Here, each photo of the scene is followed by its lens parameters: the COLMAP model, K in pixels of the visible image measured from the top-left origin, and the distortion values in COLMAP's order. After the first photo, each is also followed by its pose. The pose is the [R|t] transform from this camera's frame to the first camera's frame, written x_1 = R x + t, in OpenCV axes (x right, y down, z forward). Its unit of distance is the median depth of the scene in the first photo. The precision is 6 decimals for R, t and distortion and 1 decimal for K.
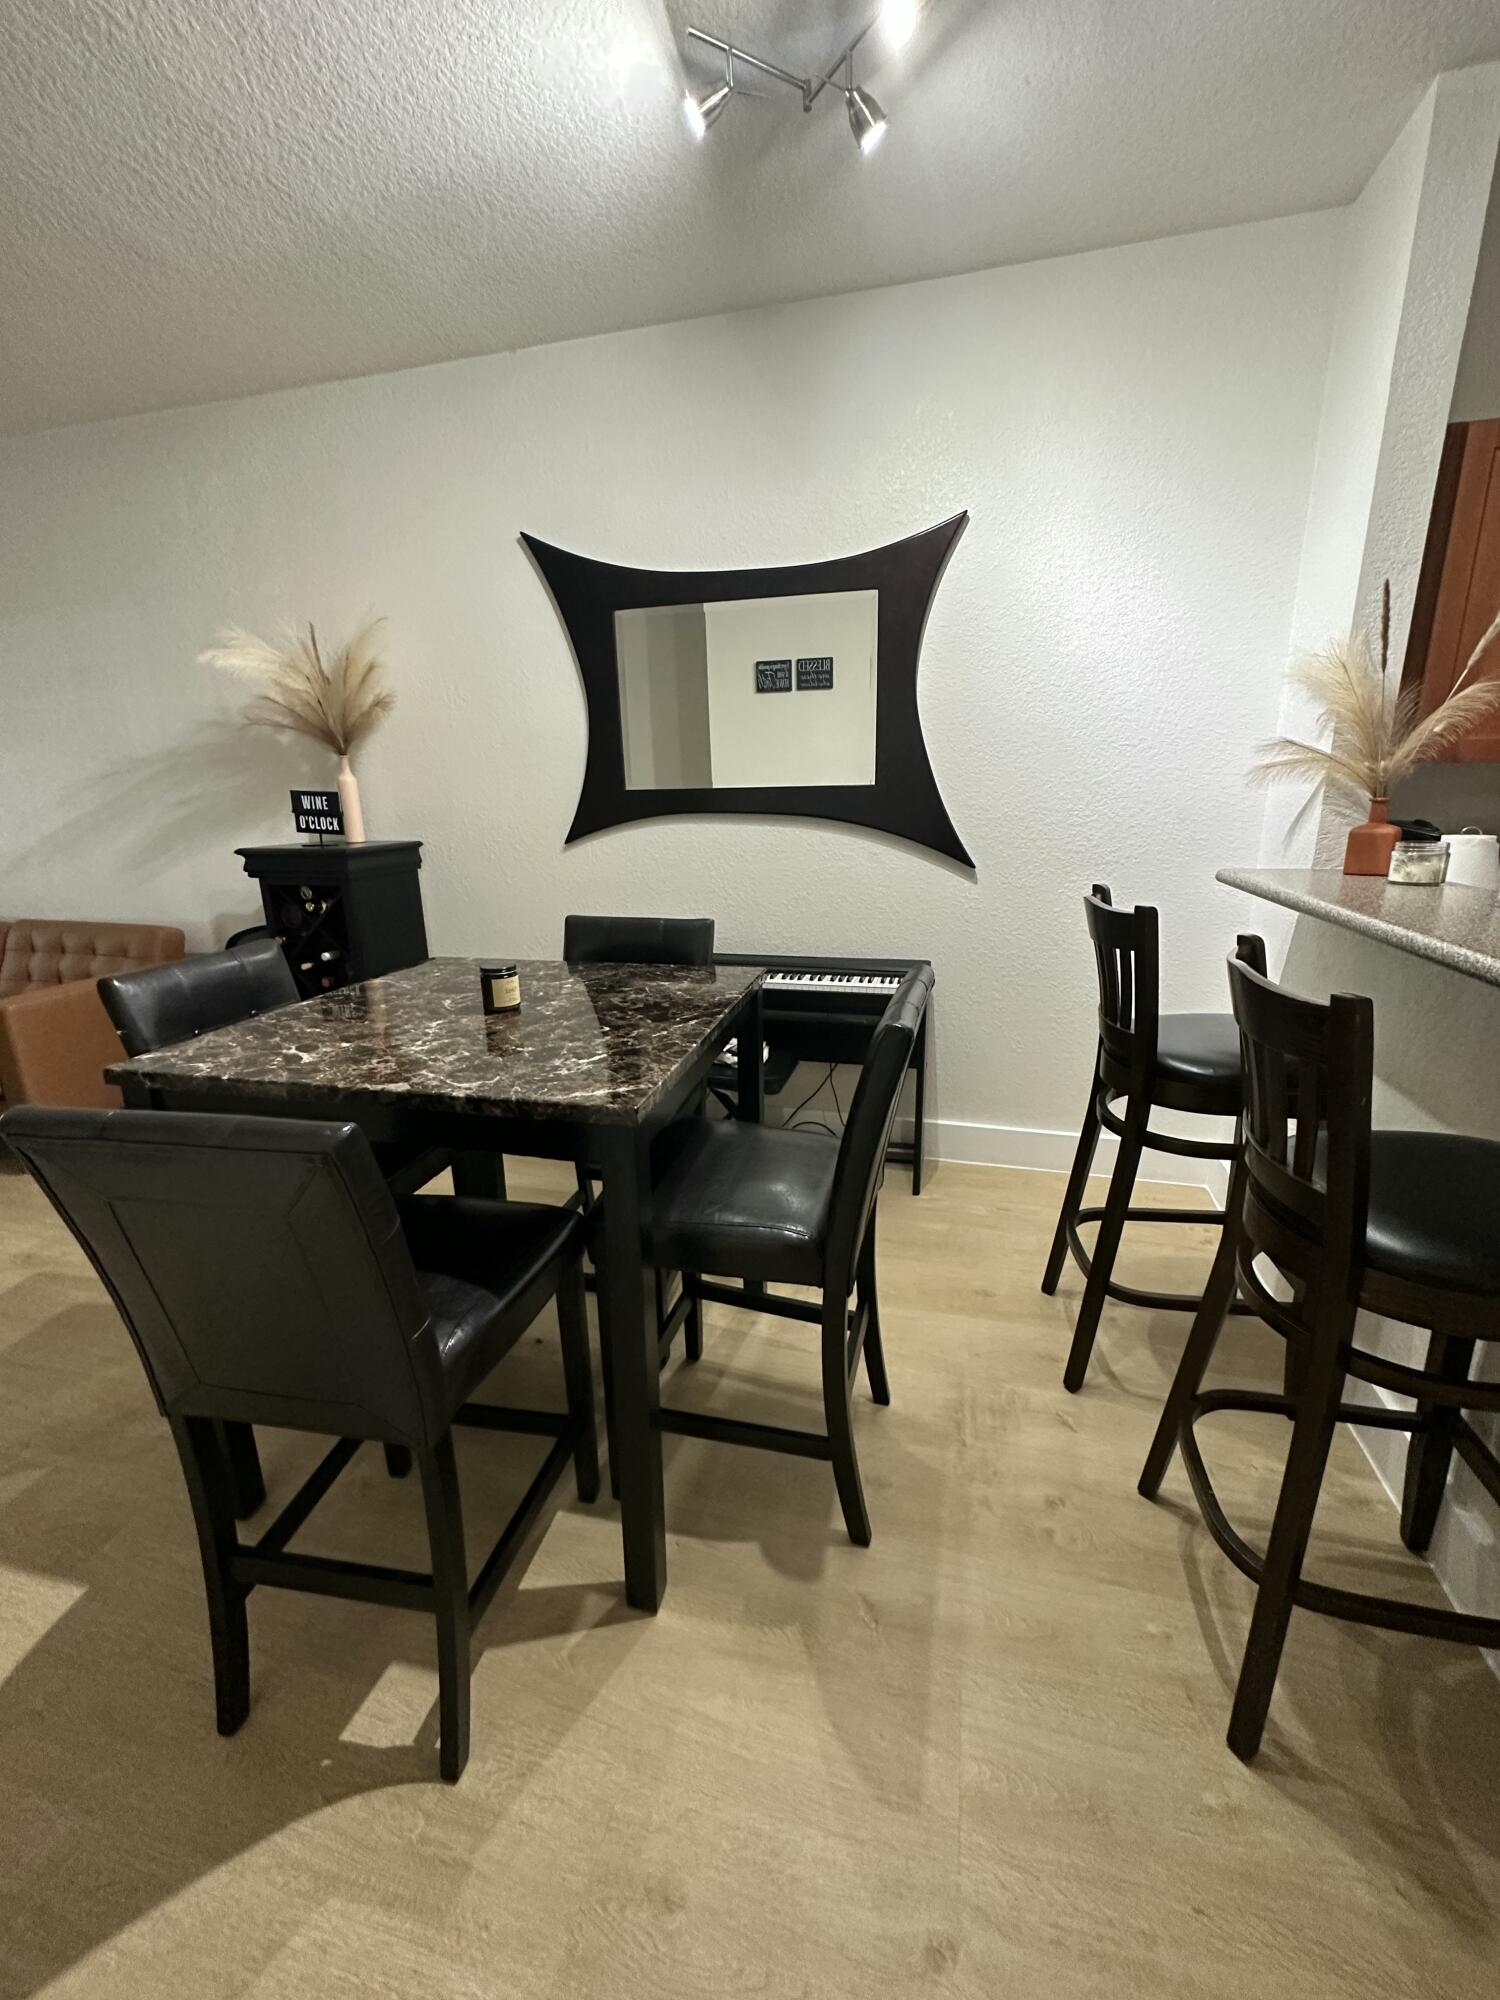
lens RADIAL K [[794.4, 0, 750.0], [0, 794.4, 1000.0], [0, 0, 1]] dist [-0.001897, -0.000042]
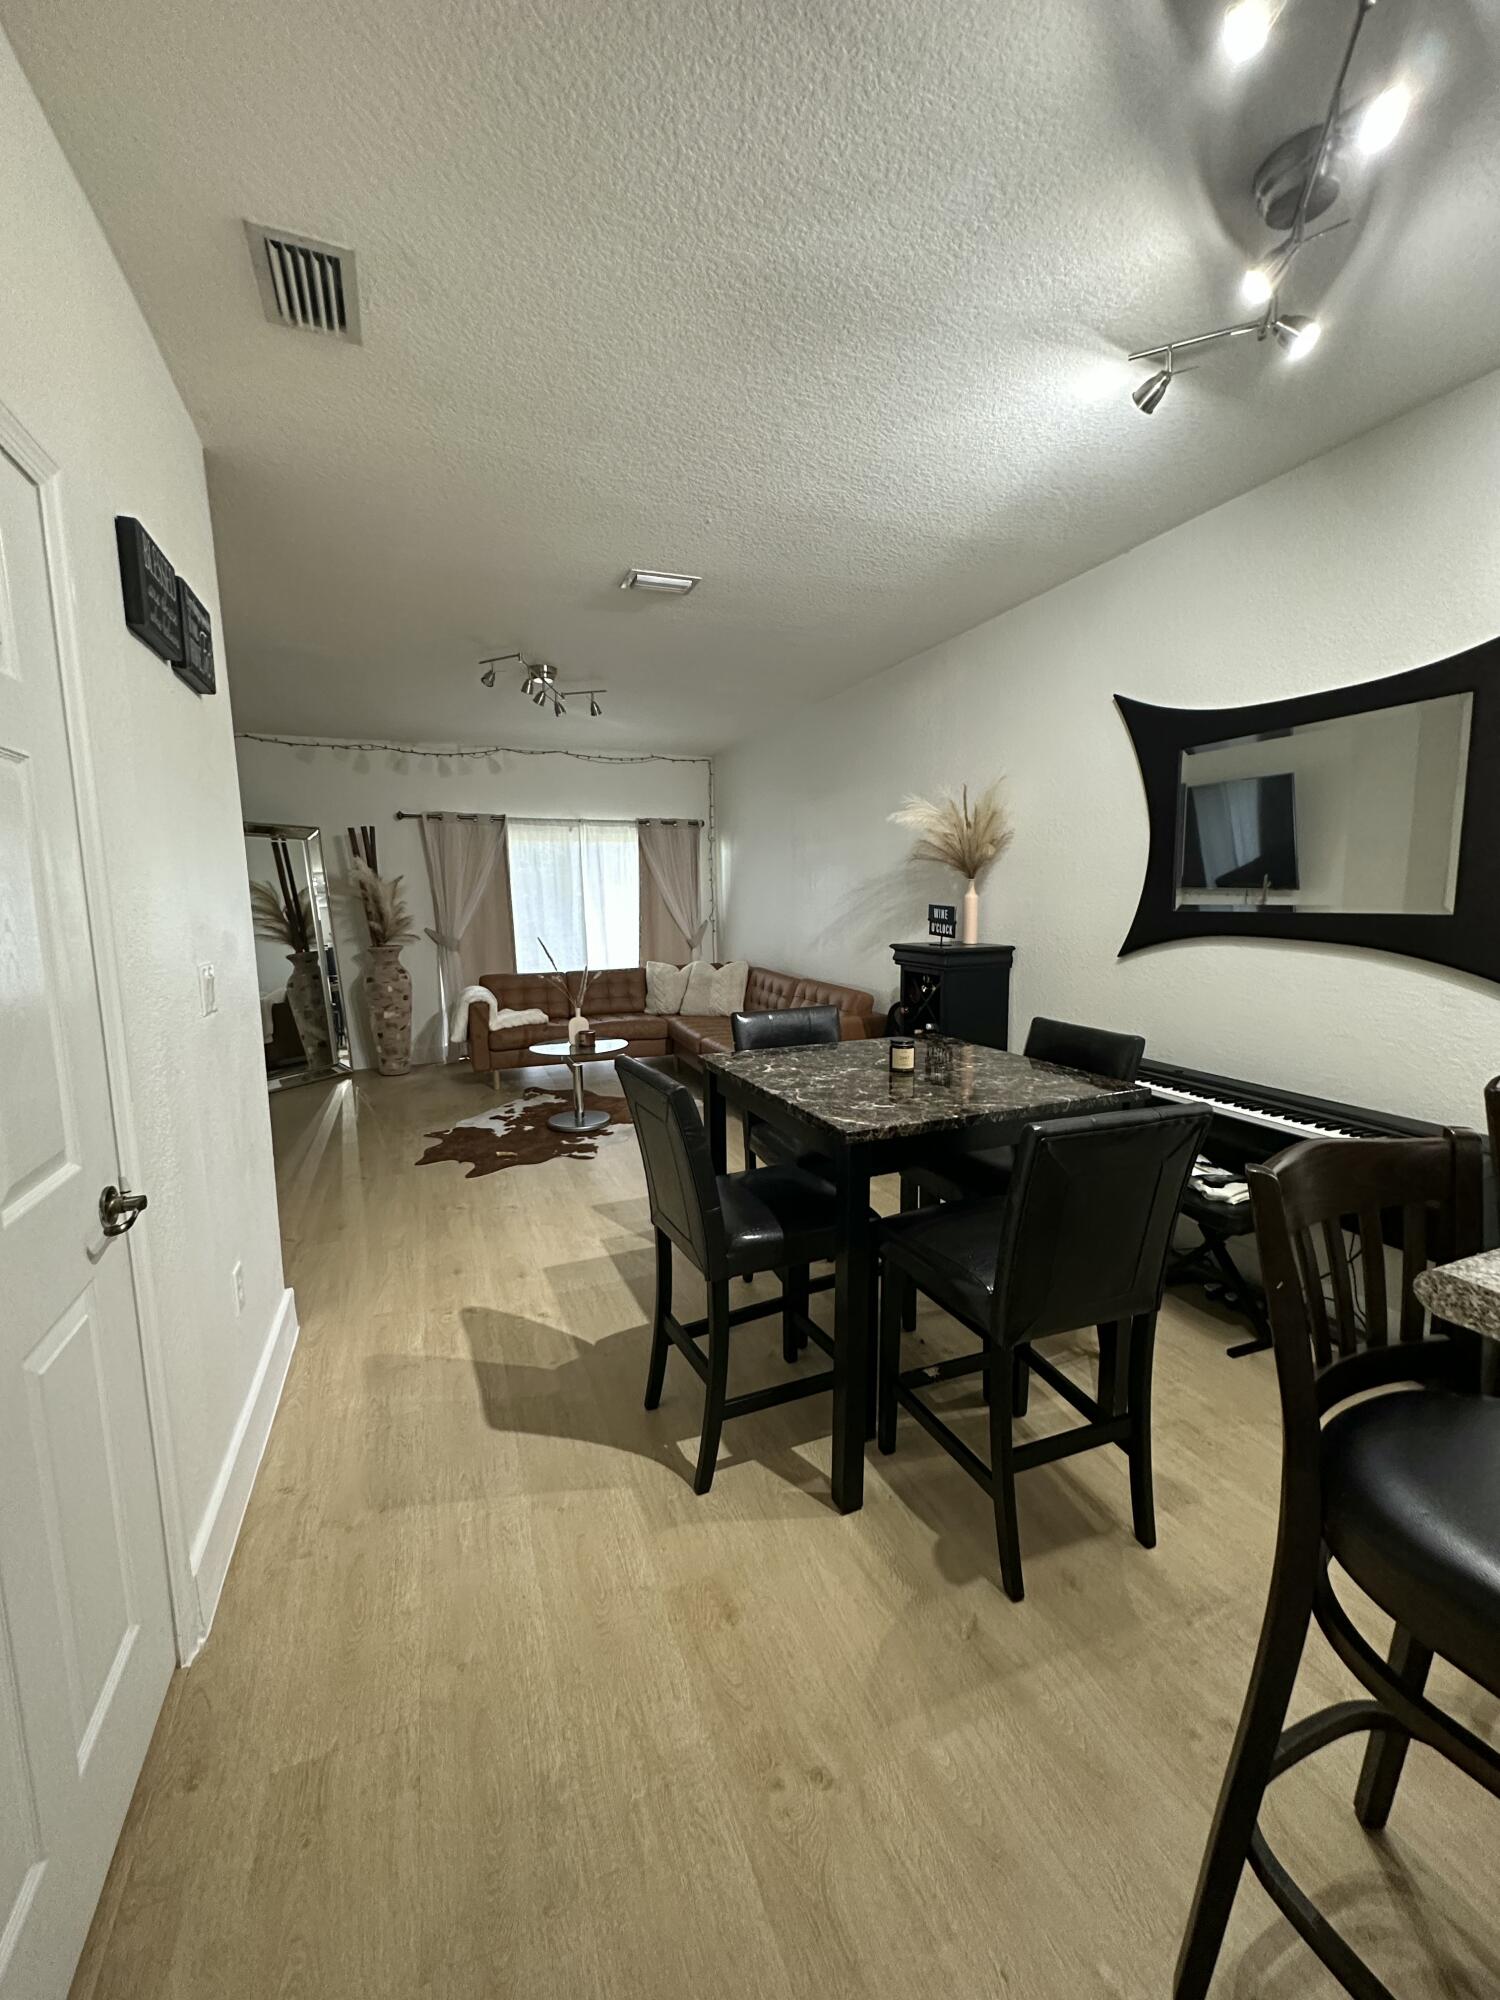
lens RADIAL K [[794.4, 0, 750.0], [0, 794.4, 1000.0], [0, 0, 1]] dist [-0.001897, -0.000042]
pose [[0.595023, 0.115229, -0.795406, 0.383381], [-0.205209, 0.978648, -0.011736, -0.023927], [0.777070, 0.170208, 0.605964, -0.053705]]
